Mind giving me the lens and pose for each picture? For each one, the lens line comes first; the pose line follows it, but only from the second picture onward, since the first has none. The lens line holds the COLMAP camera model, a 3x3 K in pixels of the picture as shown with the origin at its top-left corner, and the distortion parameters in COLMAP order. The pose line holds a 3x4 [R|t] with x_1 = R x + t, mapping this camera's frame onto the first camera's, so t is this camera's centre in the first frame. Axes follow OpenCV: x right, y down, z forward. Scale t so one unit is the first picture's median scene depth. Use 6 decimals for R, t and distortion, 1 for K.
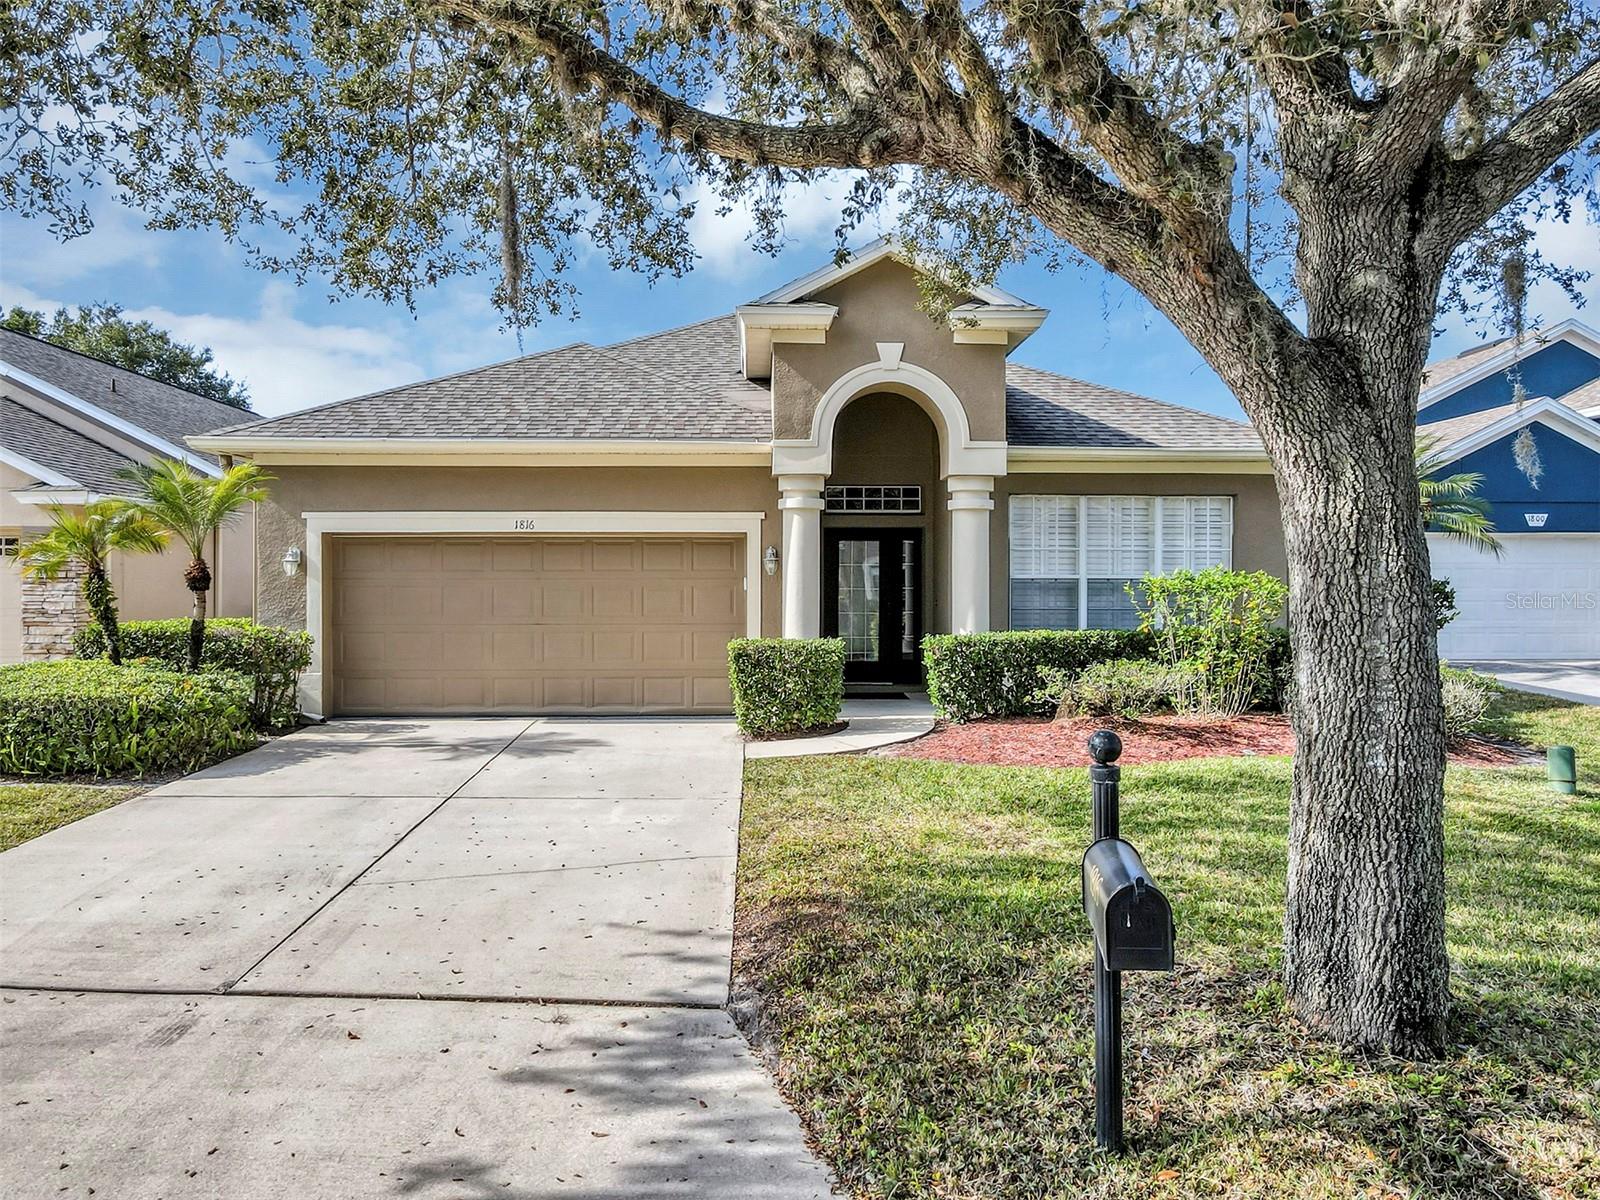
lens RADIAL K [[1186.6, 0, 788.9], [0, 1186.6, 584.7], [0, 0, 1]] dist [-0.017064, 0.057775]
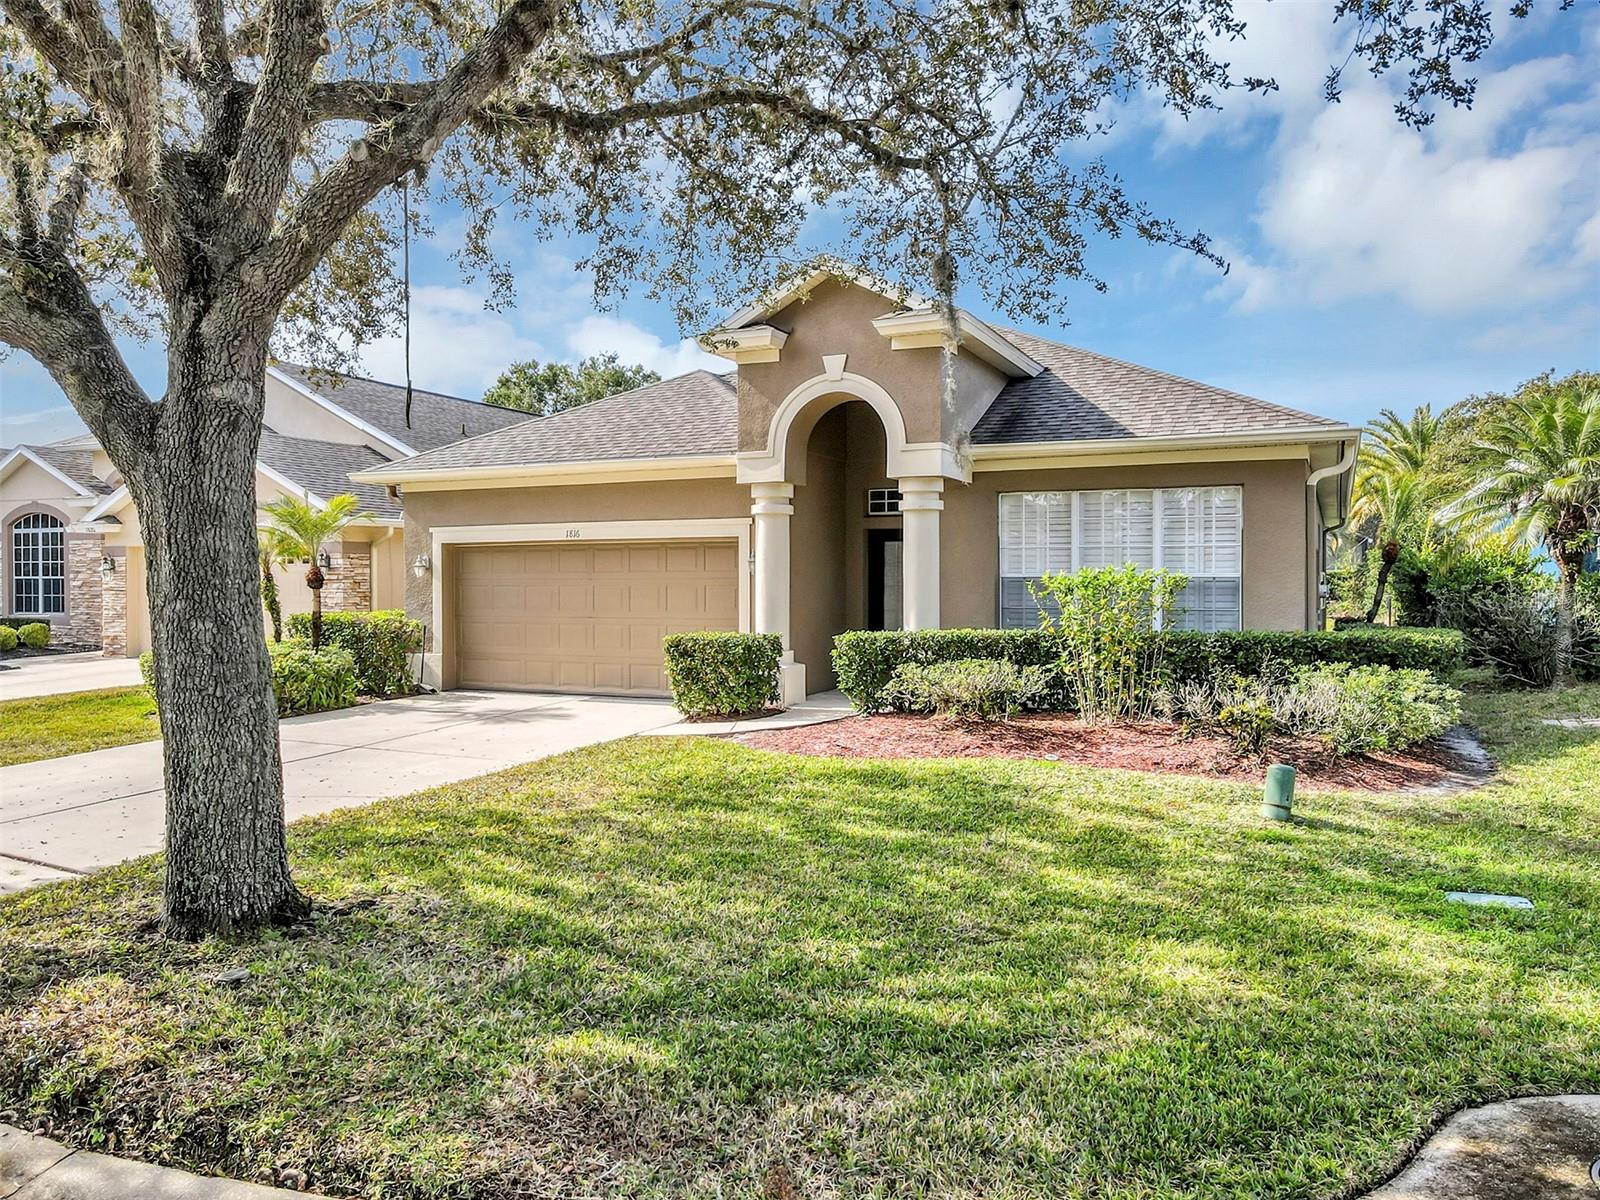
lens RADIAL K [[1186.6, 0, 788.9], [0, 1186.6, 584.7], [0, 0, 1]] dist [-0.017064, 0.057775]
pose [[0.887931, -0.000859, -0.459976, 0.527820], [0.001051, 0.999999, 0.000161, 0.000736], [0.459976, -0.000626, 0.887931, 0.040064]]
